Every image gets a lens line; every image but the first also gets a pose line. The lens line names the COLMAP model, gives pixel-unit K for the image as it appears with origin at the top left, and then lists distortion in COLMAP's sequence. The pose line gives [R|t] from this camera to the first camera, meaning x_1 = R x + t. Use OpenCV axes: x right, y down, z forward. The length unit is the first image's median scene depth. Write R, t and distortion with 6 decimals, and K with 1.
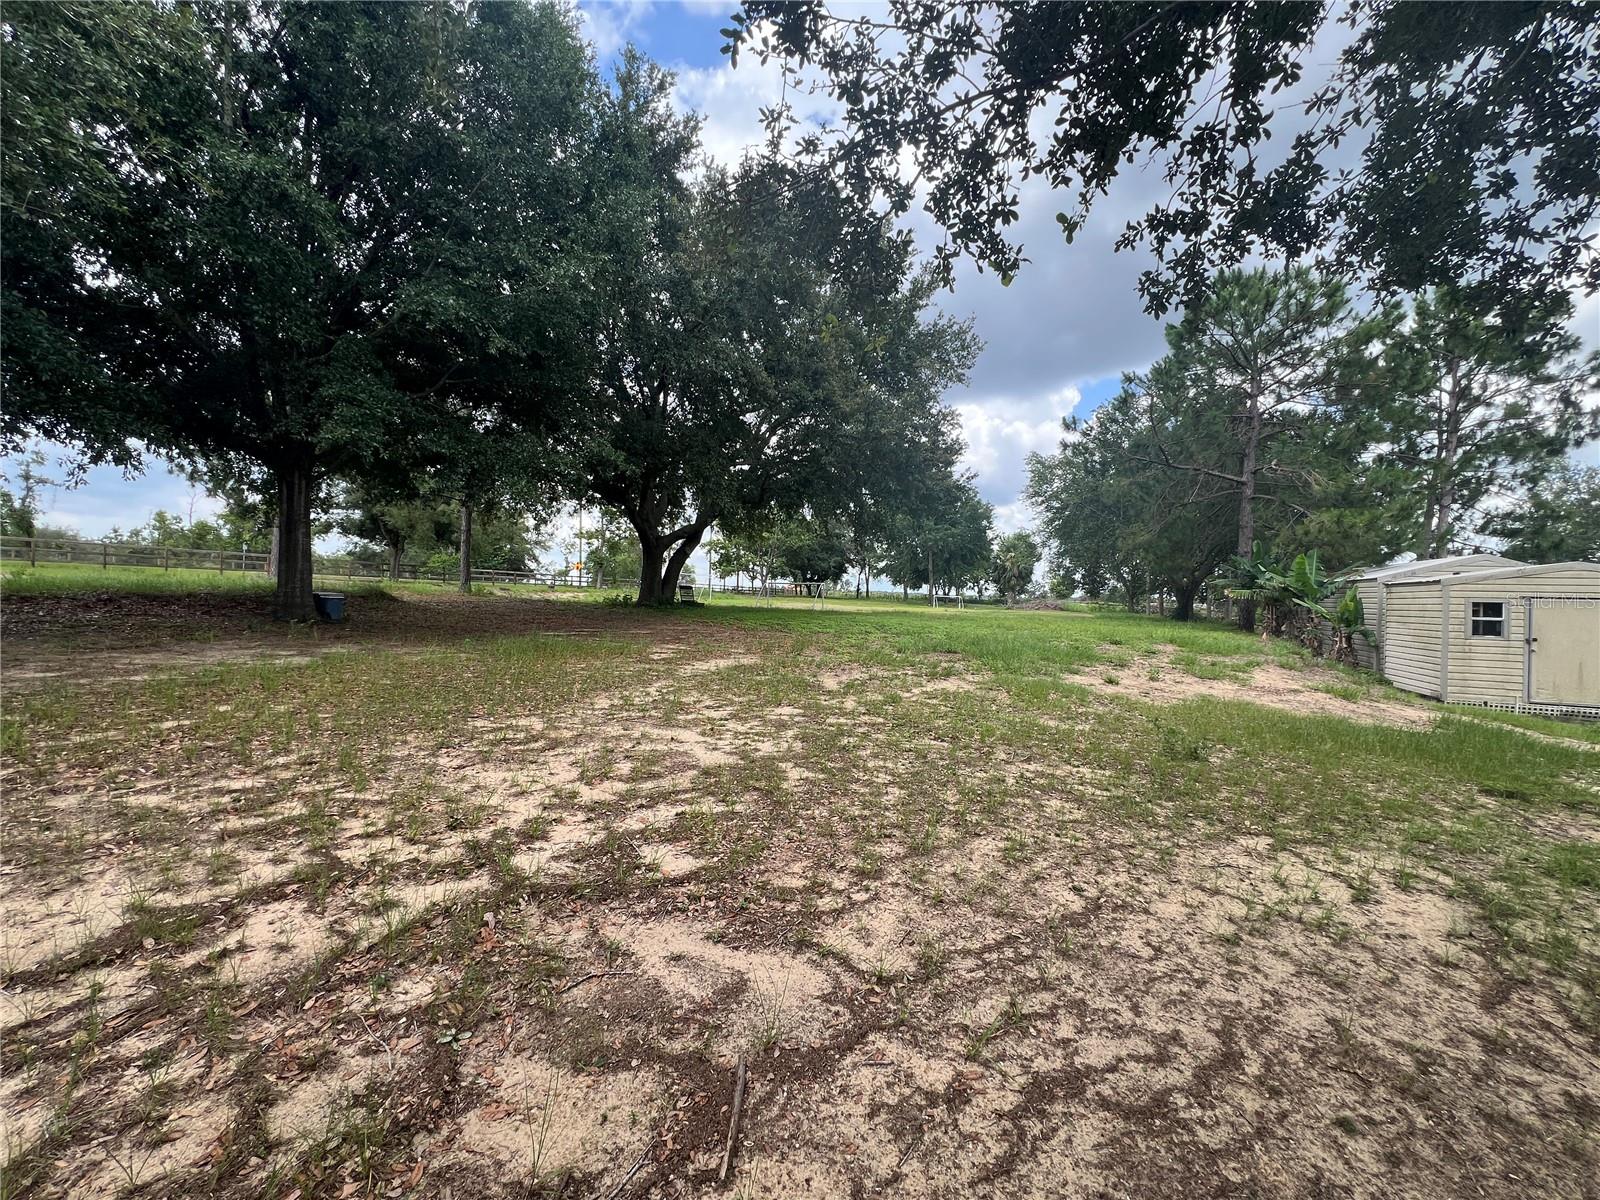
lens RADIAL K [[644.9, 0, 800.0], [0, 644.9, 600.0], [0, 0, 1]] dist [-0.011512, -0.000021]
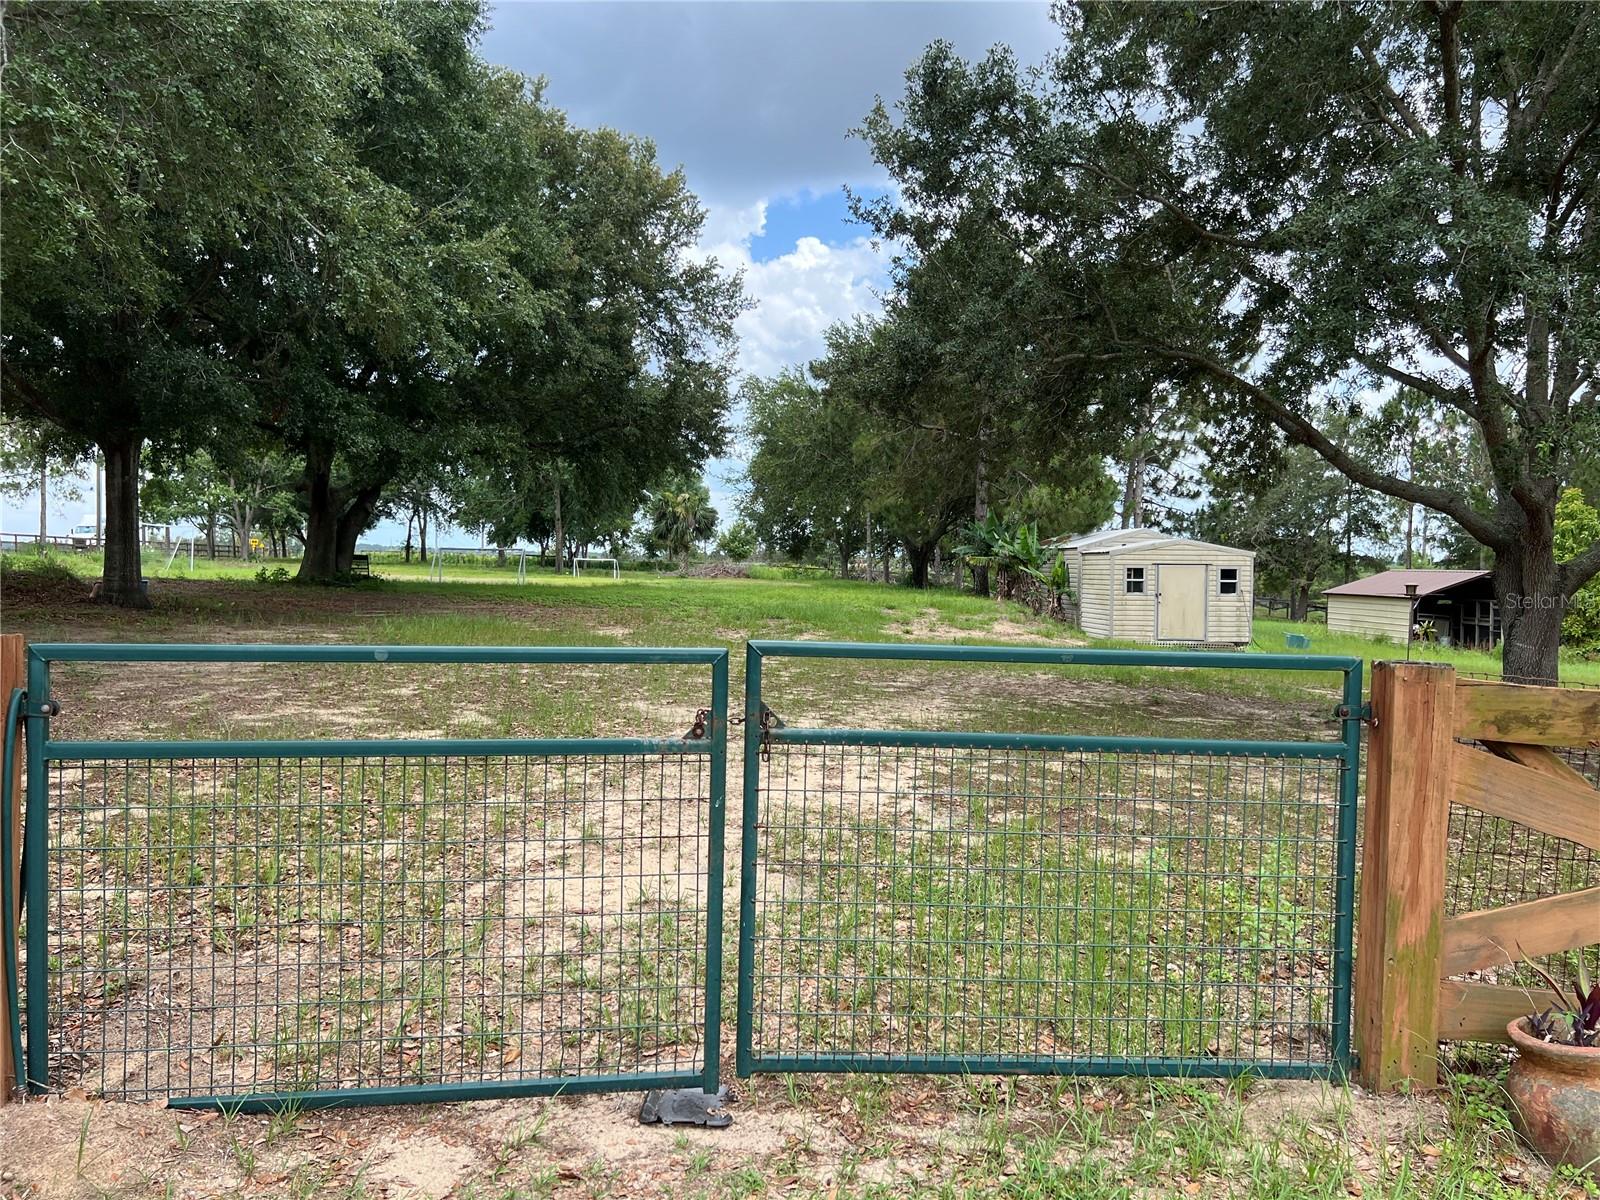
lens RADIAL K [[1195.5, 0, 808.5], [0, 1195.5, 601.8], [0, 0, 1]] dist [0.064525, -0.068894]
pose [[0.889343, -0.029170, 0.456309, -0.514585], [0.013364, 0.999195, 0.037829, -0.021829], [-0.457045, -0.027545, 0.889017, -0.692607]]
